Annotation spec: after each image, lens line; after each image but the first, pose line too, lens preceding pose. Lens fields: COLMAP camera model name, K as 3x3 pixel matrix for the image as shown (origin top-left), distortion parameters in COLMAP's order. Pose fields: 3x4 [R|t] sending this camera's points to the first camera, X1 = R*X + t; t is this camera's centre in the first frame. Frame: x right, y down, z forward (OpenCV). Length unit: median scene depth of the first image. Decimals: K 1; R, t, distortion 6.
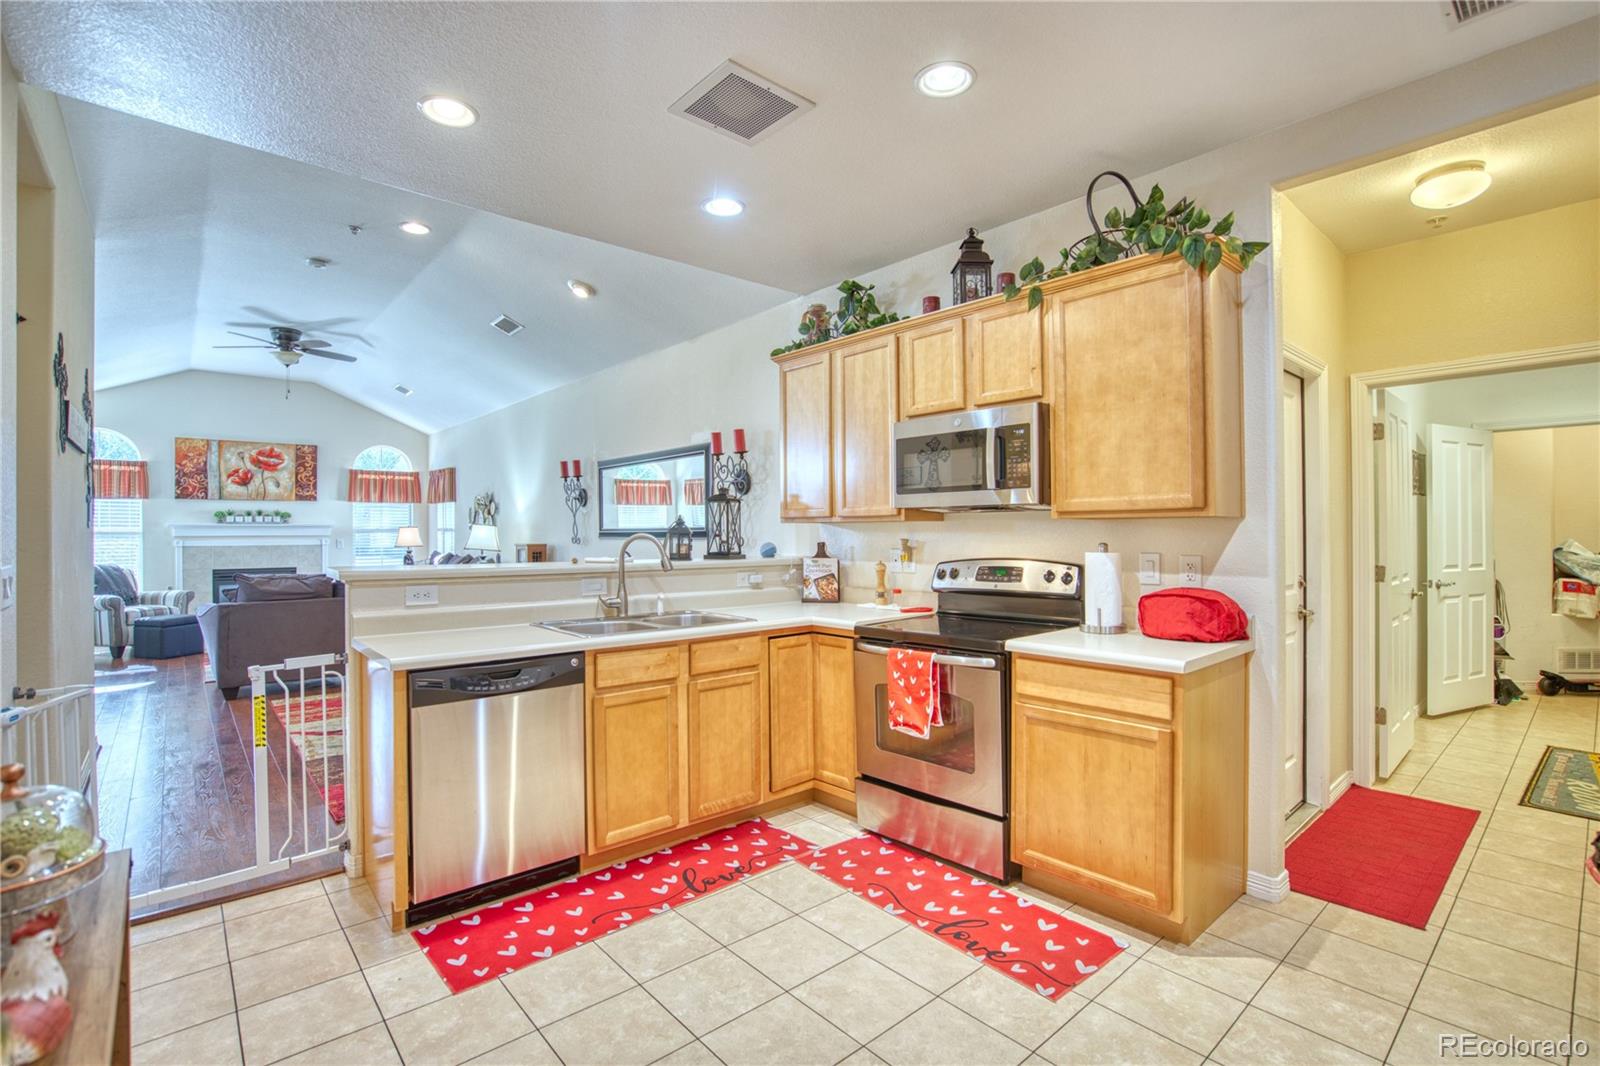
lens RADIAL K [[738.0, 0, 802.0], [0, 738.0, 529.4], [0, 0, 1]] dist [-0.046403, 0.016292]
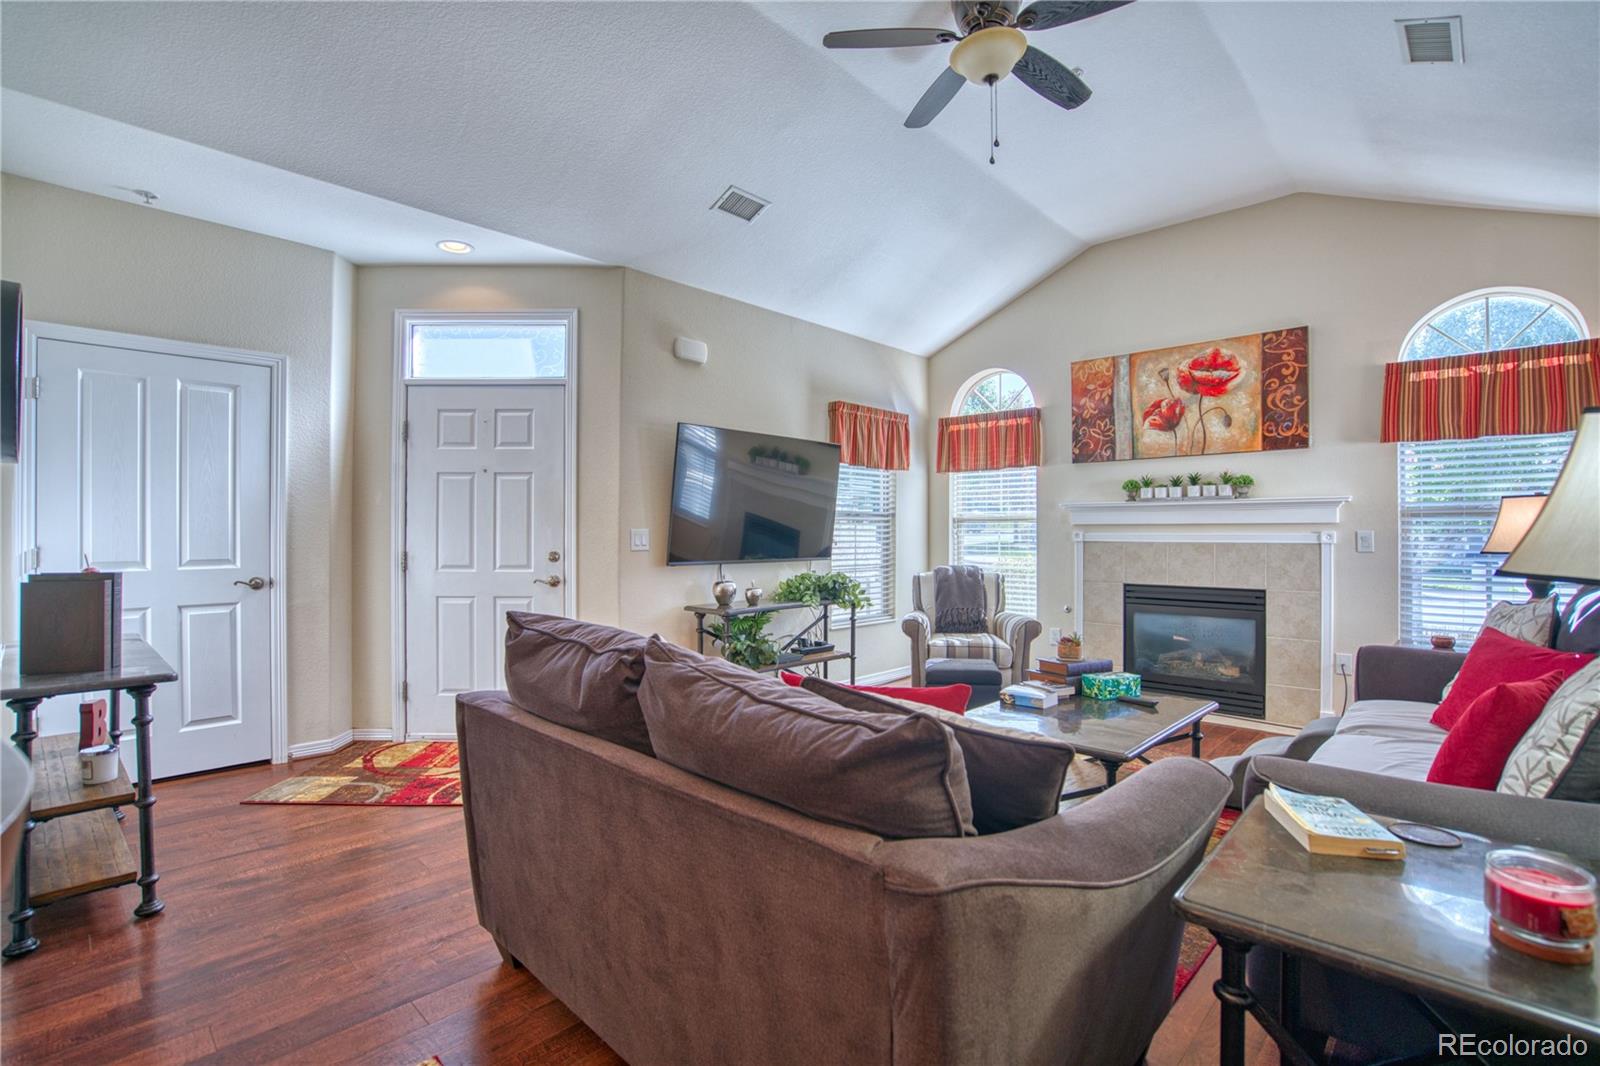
lens RADIAL K [[738.0, 0, 791.6], [0, 738.0, 532.2], [0, 0, 1]] dist [-0.046403, 0.016292]
pose [[0.084243, 0.002688, -0.996442, -0.761301], [0.000174, 0.999996, 0.002713, 0.040028], [0.996445, -0.000401, 0.084243, 1.995309]]
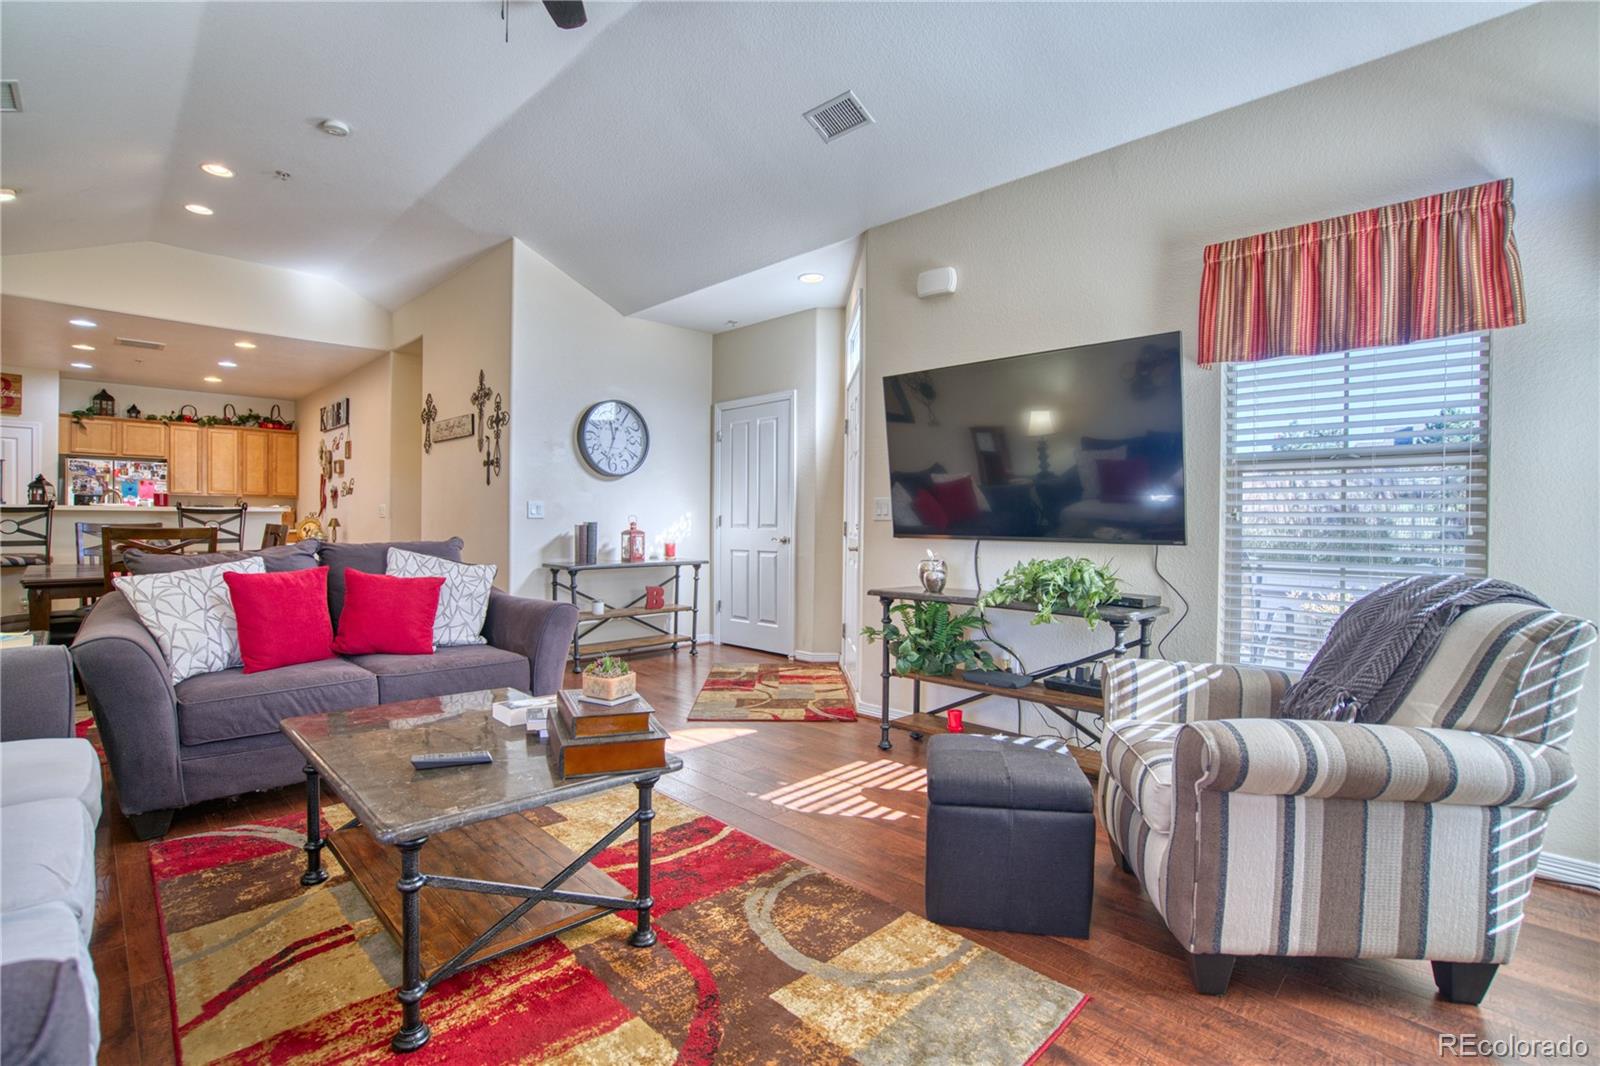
lens RADIAL K [[738.0, 0, 796.0], [0, 738.0, 530.5], [0, 0, 1]] dist [-0.046403, 0.016292]
pose [[-0.997331, -0.006520, -0.072716, -1.907515], [-0.007200, 0.999933, 0.009091, 0.084455], [0.072652, 0.009590, -0.997311, 3.114541]]
